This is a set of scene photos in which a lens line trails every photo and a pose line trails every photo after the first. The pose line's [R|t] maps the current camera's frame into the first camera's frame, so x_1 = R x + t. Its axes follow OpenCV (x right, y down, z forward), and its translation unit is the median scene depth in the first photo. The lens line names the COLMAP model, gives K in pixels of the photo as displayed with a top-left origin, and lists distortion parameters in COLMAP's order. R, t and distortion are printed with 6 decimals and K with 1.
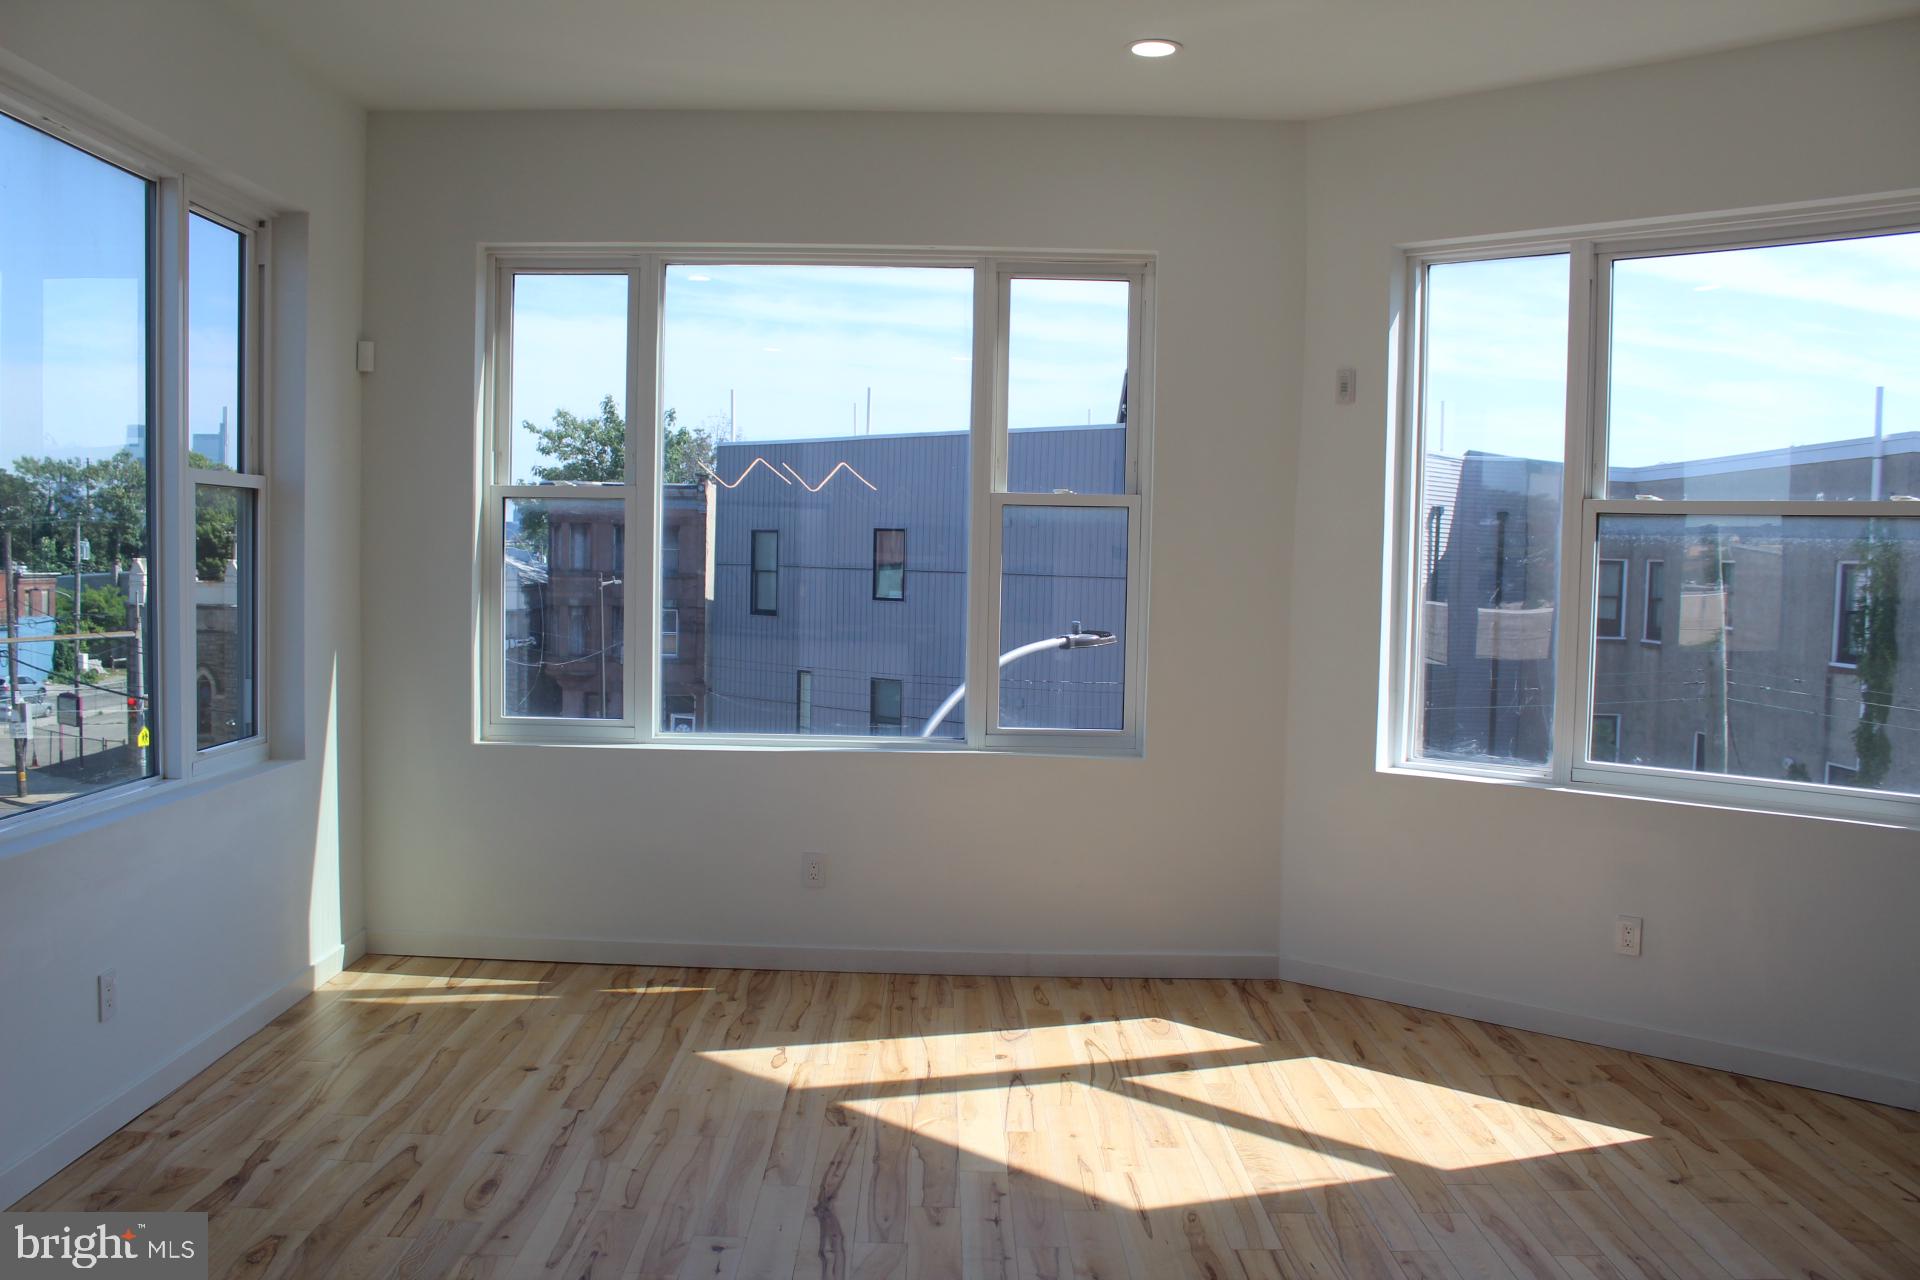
lens RADIAL K [[1592.3, 0, 956.4], [0, 1592.3, 648.4], [0, 0, 1]] dist [-0.163648, 0.141667]
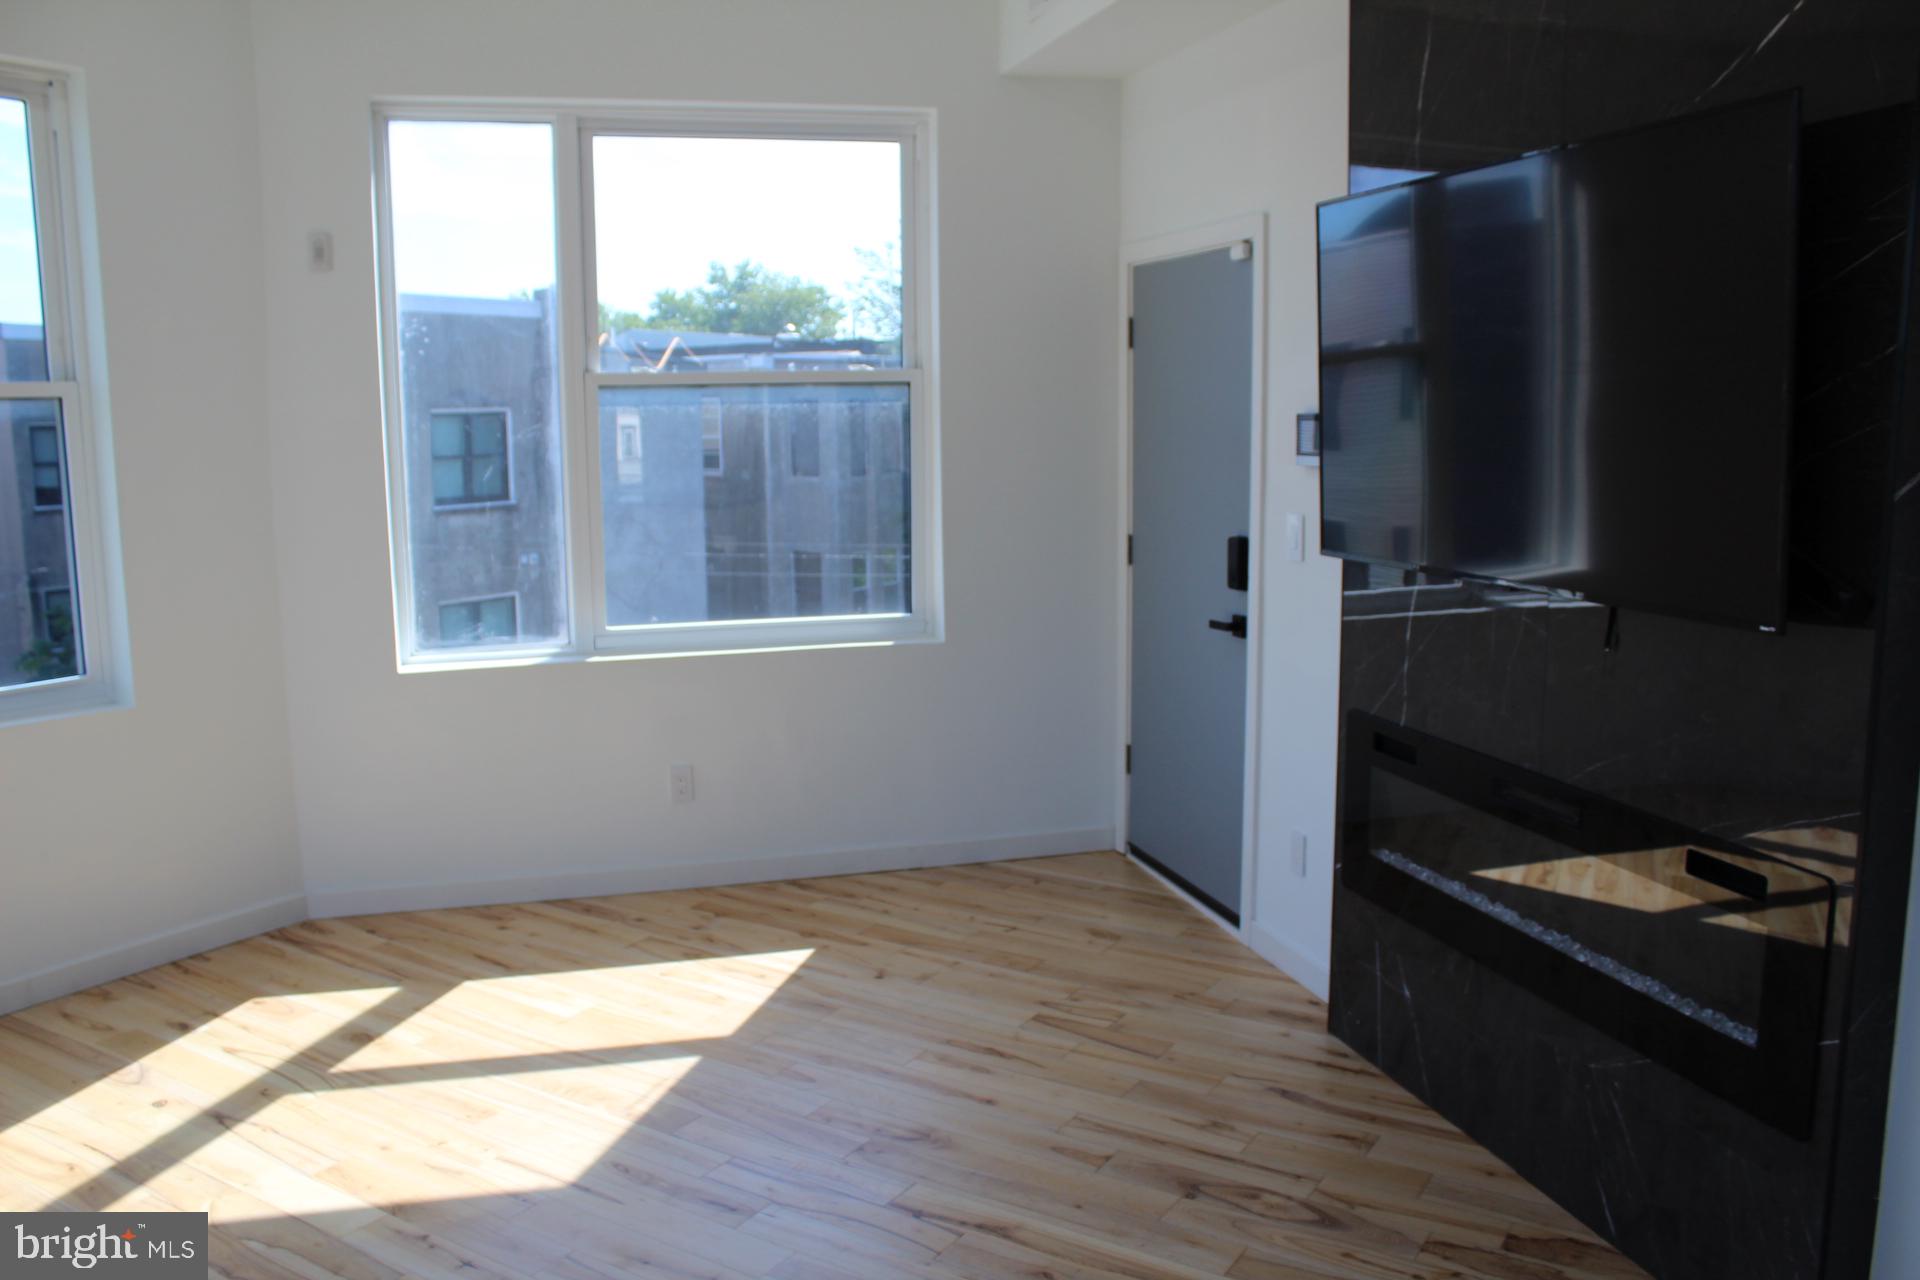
lens RADIAL K [[1592.3, 0, 961.1], [0, 1592.3, 636.5], [0, 0, 1]] dist [-0.163648, 0.141667]
pose [[0.538042, -0.151211, 0.829244, -0.364524], [0.073043, 0.988441, 0.132847, -0.047314], [-0.839747, -0.010907, 0.542868, 0.251179]]
